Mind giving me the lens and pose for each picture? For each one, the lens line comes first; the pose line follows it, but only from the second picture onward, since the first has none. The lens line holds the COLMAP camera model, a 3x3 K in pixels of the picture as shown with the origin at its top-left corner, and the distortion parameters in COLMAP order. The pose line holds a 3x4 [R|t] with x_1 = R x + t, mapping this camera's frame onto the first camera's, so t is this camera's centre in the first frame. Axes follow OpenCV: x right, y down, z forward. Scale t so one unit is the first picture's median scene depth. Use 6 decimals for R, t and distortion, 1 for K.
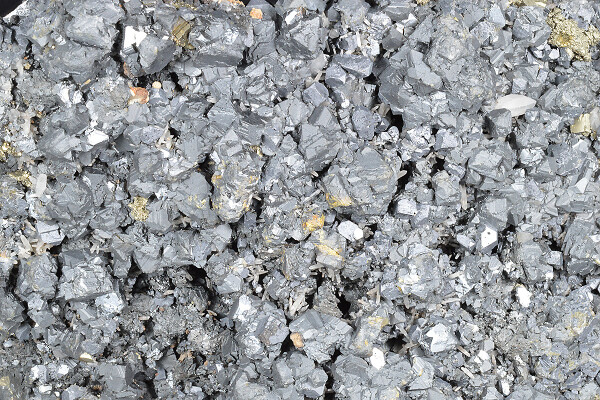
lens RADIAL K [[1618.7, 0, 300.0], [0, 1618.7, 200.0], [0, 0, 1]] dist [-0.059398, 0.502255]
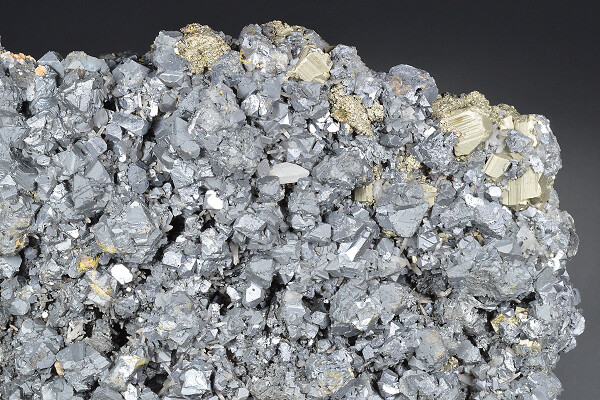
lens RADIAL K [[1618.7, 0, 300.0], [0, 1618.7, 200.0], [0, 0, 1]] dist [-0.059398, 0.502255]
pose [[0.974472, 0.110520, -0.195420, 0.352786], [-0.095826, 0.991920, 0.083143, -0.131271], [0.203030, -0.062294, 0.977189, -0.032392]]
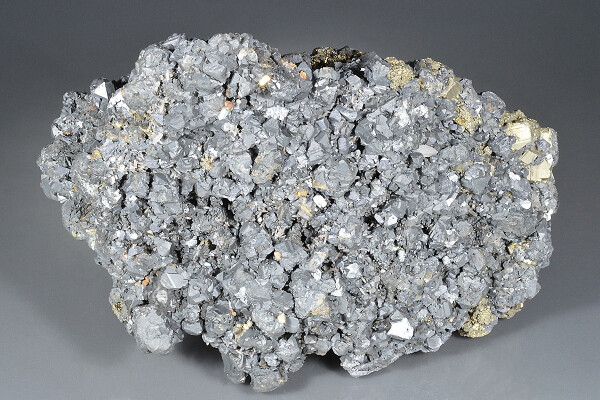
lens RADIAL K [[1618.7, 0, 300.0], [0, 1618.7, 200.0], [0, 0, 1]] dist [-0.059398, 0.502255]
pose [[0.959846, 0.223978, 0.168910, -0.285906], [-0.247390, 0.959714, 0.133216, -0.210377], [-0.132268, -0.169653, 0.976587, -0.711537]]
